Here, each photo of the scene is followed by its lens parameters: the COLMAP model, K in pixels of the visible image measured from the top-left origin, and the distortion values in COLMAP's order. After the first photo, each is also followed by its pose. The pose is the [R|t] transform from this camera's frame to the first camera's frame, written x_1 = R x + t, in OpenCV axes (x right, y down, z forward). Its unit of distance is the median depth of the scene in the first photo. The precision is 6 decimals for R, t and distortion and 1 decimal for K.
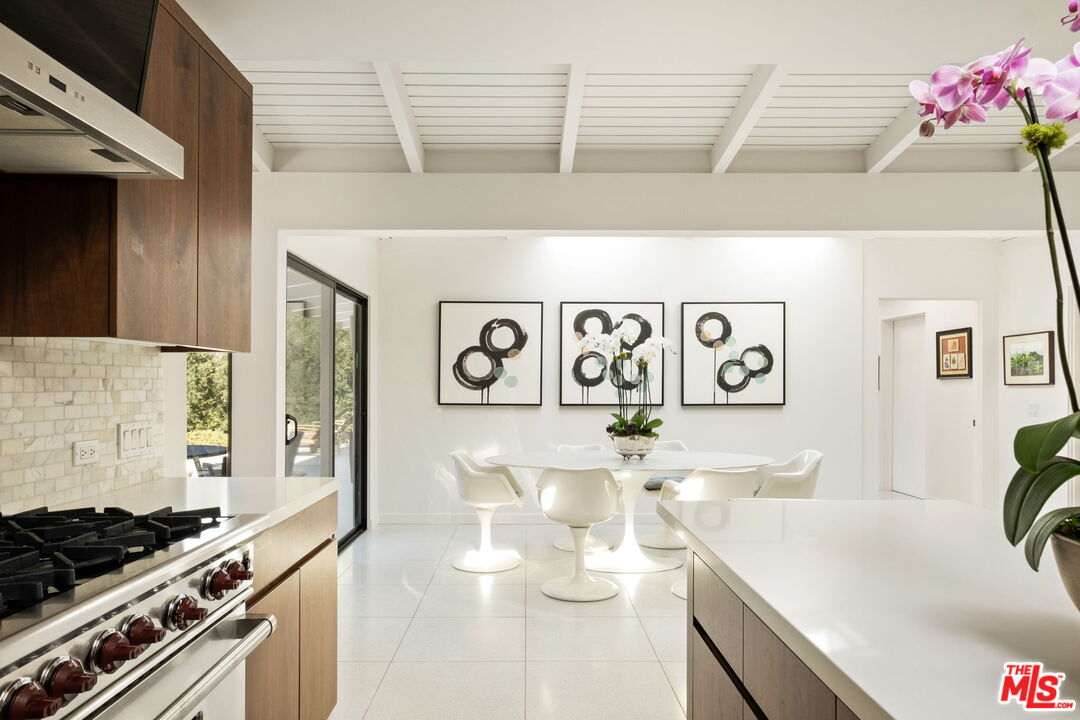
lens RADIAL K [[736.6, 0, 540.5], [0, 736.6, 363.0], [0, 0, 1]] dist [0.002597, 0.000744]
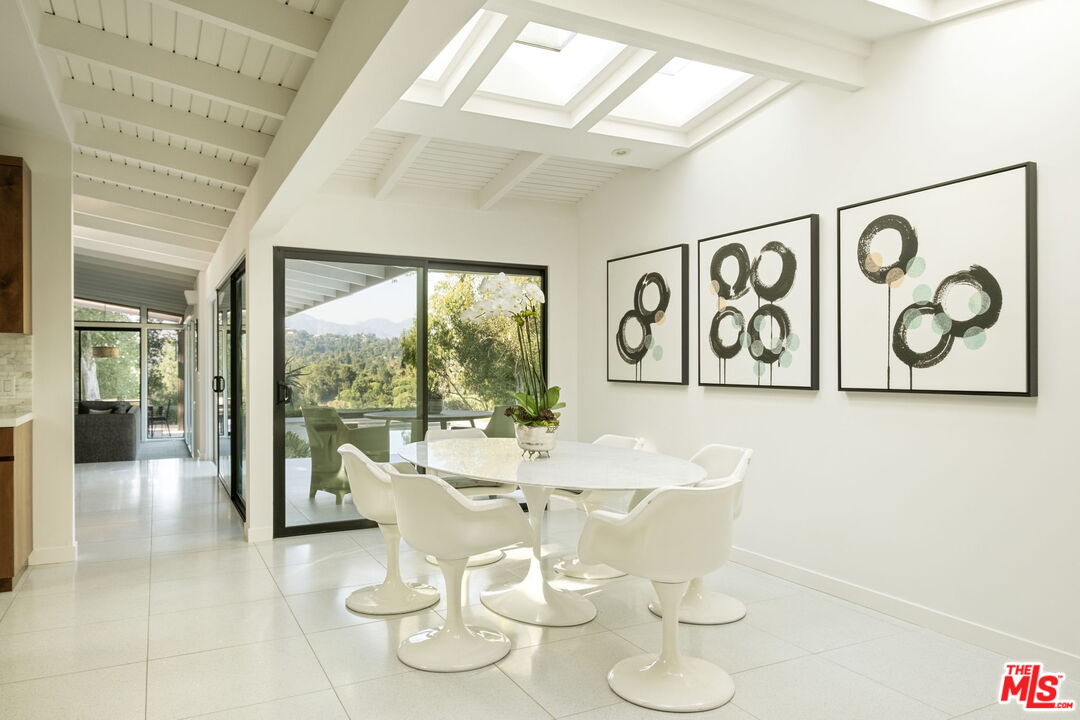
lens RADIAL K [[736.6, 0, 540.2], [0, 736.6, 361.0], [0, 0, 1]] dist [0.002597, 0.000744]
pose [[0.449514, -0.006406, -0.893251, 0.596032], [0.007013, 0.999969, -0.003642, 0.035643], [0.893246, -0.004627, 0.449545, 0.540727]]
